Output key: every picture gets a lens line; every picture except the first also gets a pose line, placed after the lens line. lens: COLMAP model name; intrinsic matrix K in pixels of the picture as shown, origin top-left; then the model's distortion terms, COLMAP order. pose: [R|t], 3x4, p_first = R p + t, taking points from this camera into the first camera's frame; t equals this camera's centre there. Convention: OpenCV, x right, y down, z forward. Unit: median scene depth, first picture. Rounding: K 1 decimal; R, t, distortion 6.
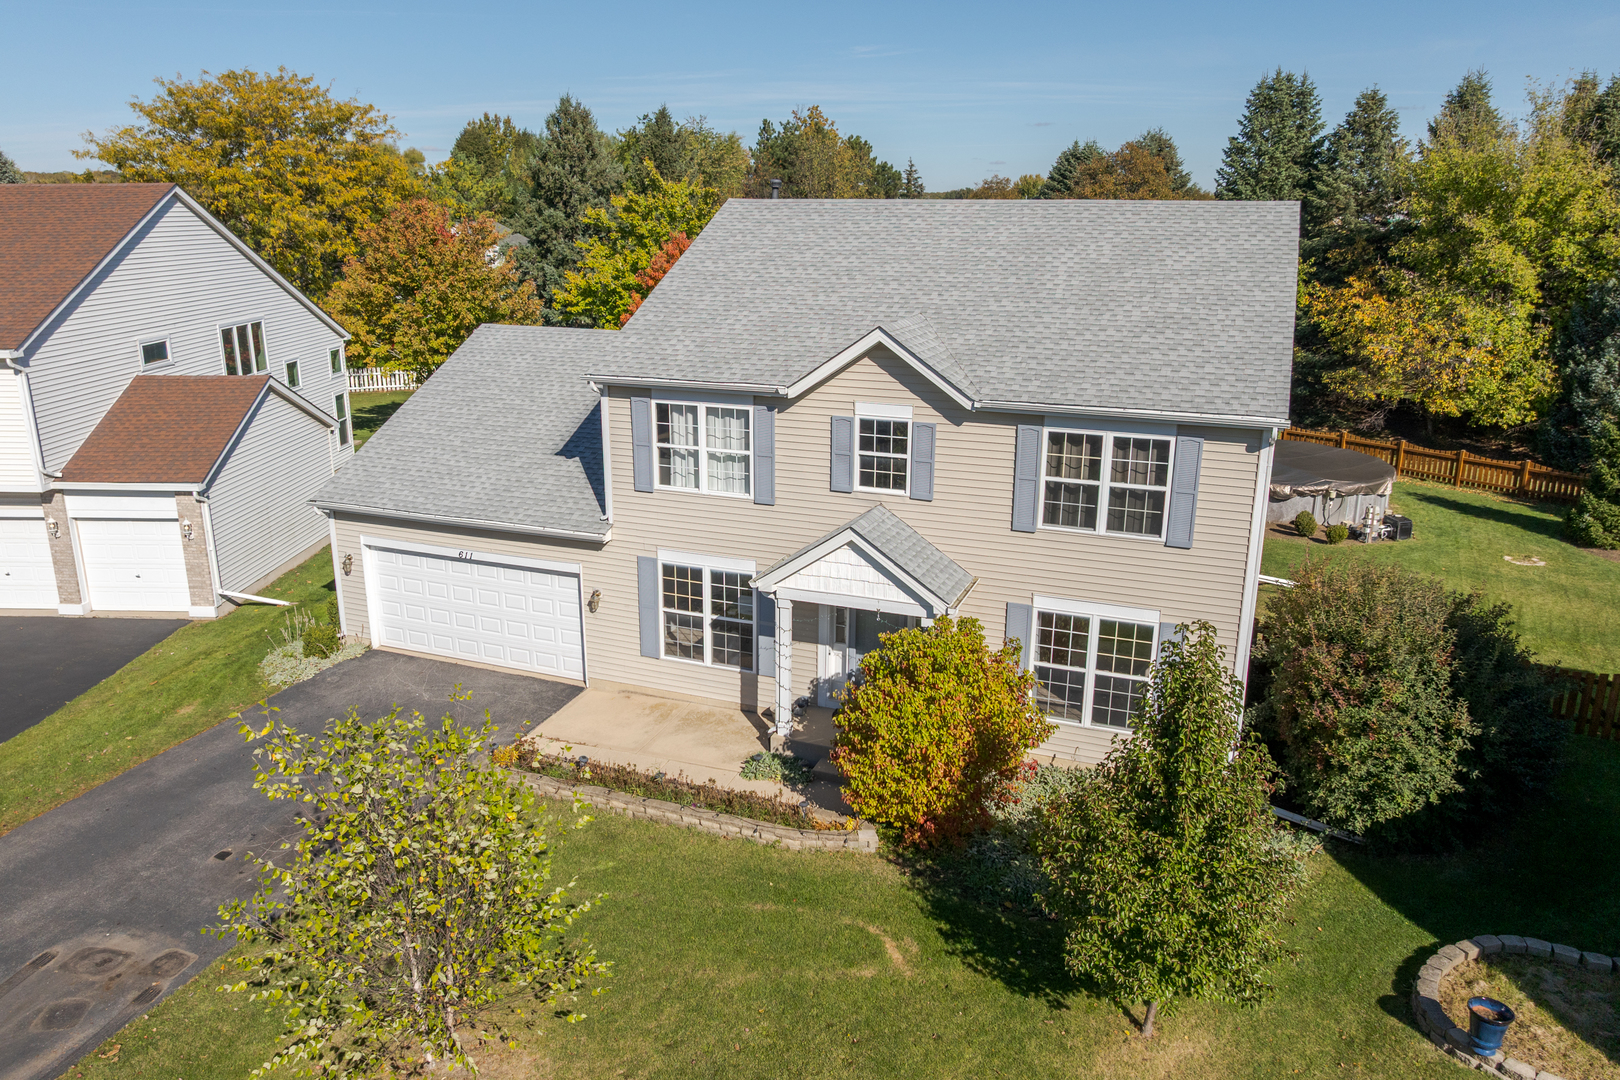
lens RADIAL K [[1144.7, 0, 810.0], [0, 1144.7, 540.0], [0, 0, 1]] dist [-0.033705, 0.003024]
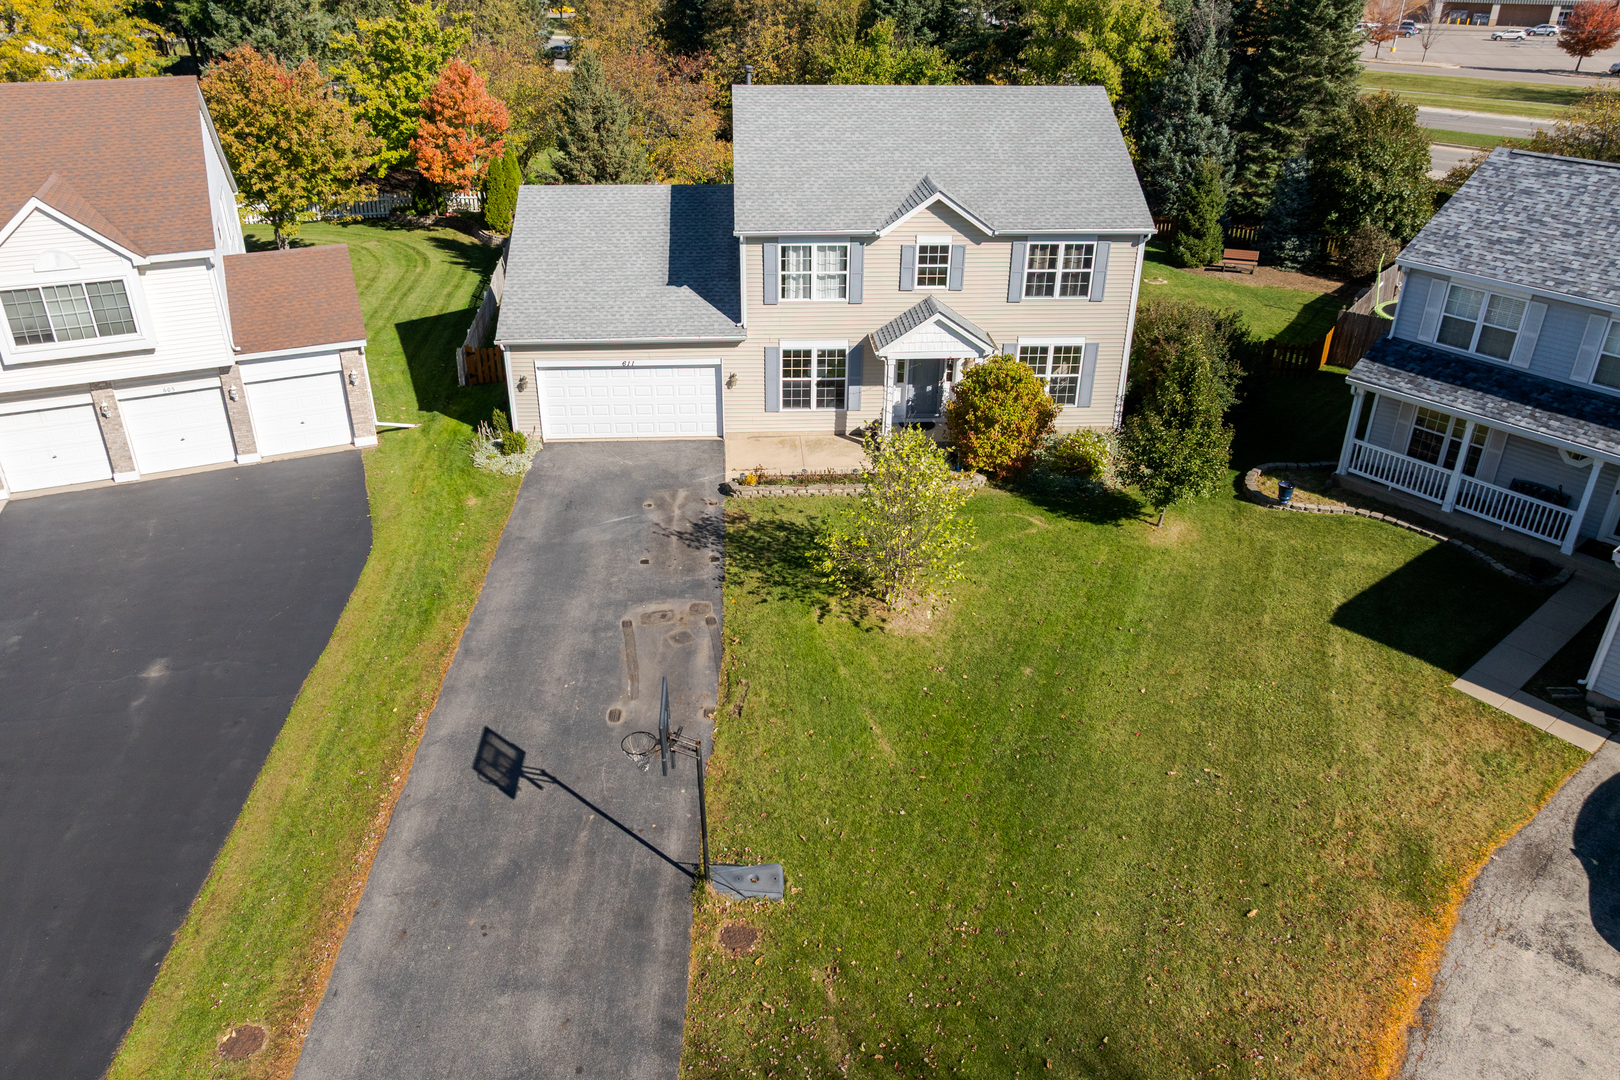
lens RADIAL K [[1144.7, 0, 810.0], [0, 1144.7, 540.0], [0, 0, 1]] dist [-0.033705, 0.003024]
pose [[0.906235, -0.197201, 0.373964, -0.763815], [0.115428, 0.966354, 0.229863, -0.086482], [-0.406711, -0.165144, 0.898506, -0.479640]]
